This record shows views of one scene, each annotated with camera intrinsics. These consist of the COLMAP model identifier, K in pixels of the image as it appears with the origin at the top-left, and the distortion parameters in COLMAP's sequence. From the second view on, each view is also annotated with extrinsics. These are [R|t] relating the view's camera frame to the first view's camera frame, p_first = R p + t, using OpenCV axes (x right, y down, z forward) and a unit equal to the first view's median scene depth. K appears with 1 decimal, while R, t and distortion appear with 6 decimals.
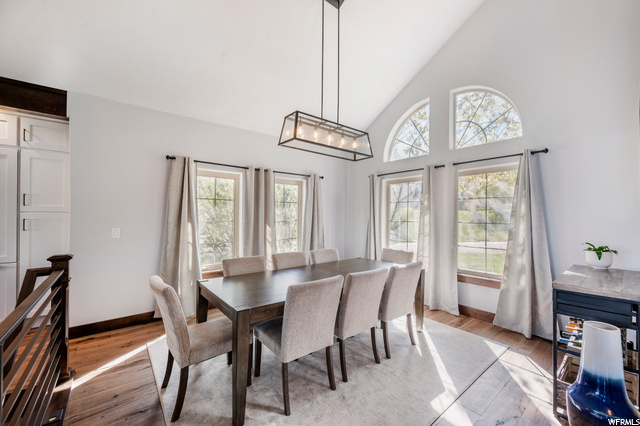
lens RADIAL K [[255.1, 0, 321.5], [0, 255.1, 214.2], [0, 0, 1]] dist [-0.006096, 0.000382]
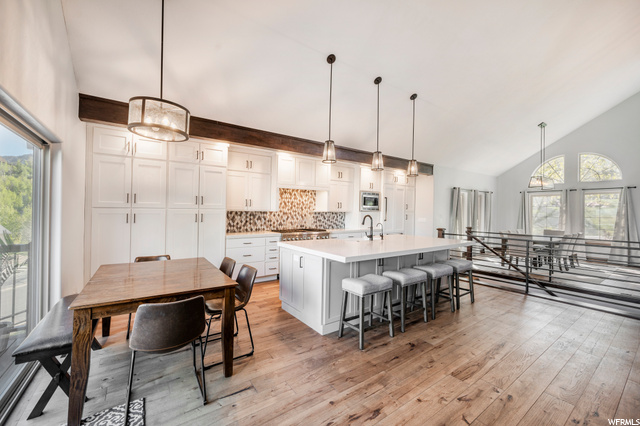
lens RADIAL K [[255.1, 0, 316.9], [0, 255.1, 214.8], [0, 0, 1]] dist [-0.006096, 0.000382]
pose [[0.997788, 0.000052, -0.066477, -1.573558], [0.000802, 0.999917, 0.012830, -0.011188], [0.066472, -0.012855, 0.997705, -1.286768]]
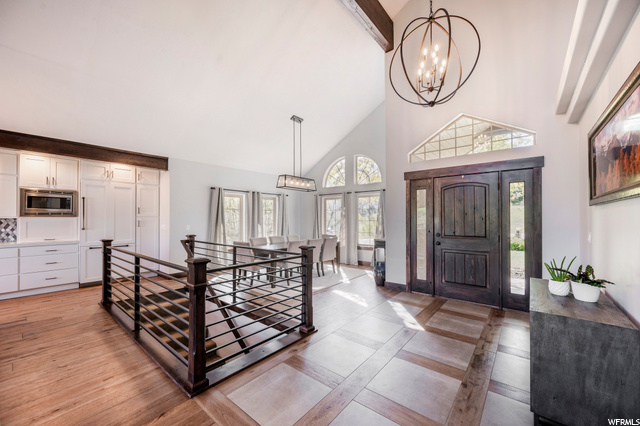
lens RADIAL K [[255.1, 0, 316.4], [0, 255.1, 214.9], [0, 0, 1]] dist [-0.006096, 0.000382]
pose [[0.981063, -0.007197, 0.193553, -0.188948], [0.008898, 0.999929, -0.007923, 0.000828], [-0.193482, 0.009496, 0.981058, -0.959821]]
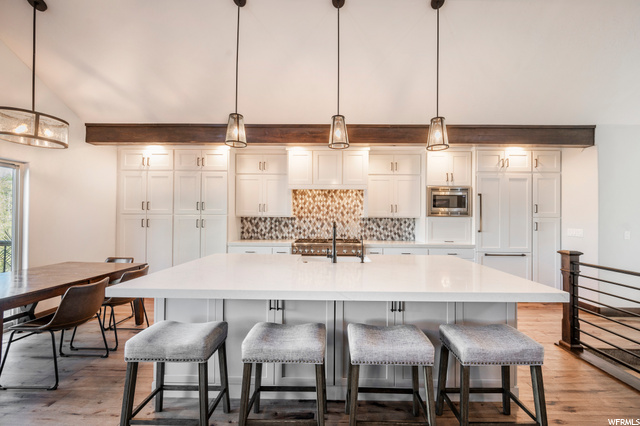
lens RADIAL K [[255.1, 0, 329.8], [0, 255.1, 215.4], [0, 0, 1]] dist [-0.006096, 0.000382]
pose [[0.775025, -0.009011, -0.631866, -0.977185], [0.002096, 0.999929, -0.011688, -0.005340], [0.631927, 0.007734, 0.774989, -0.689384]]
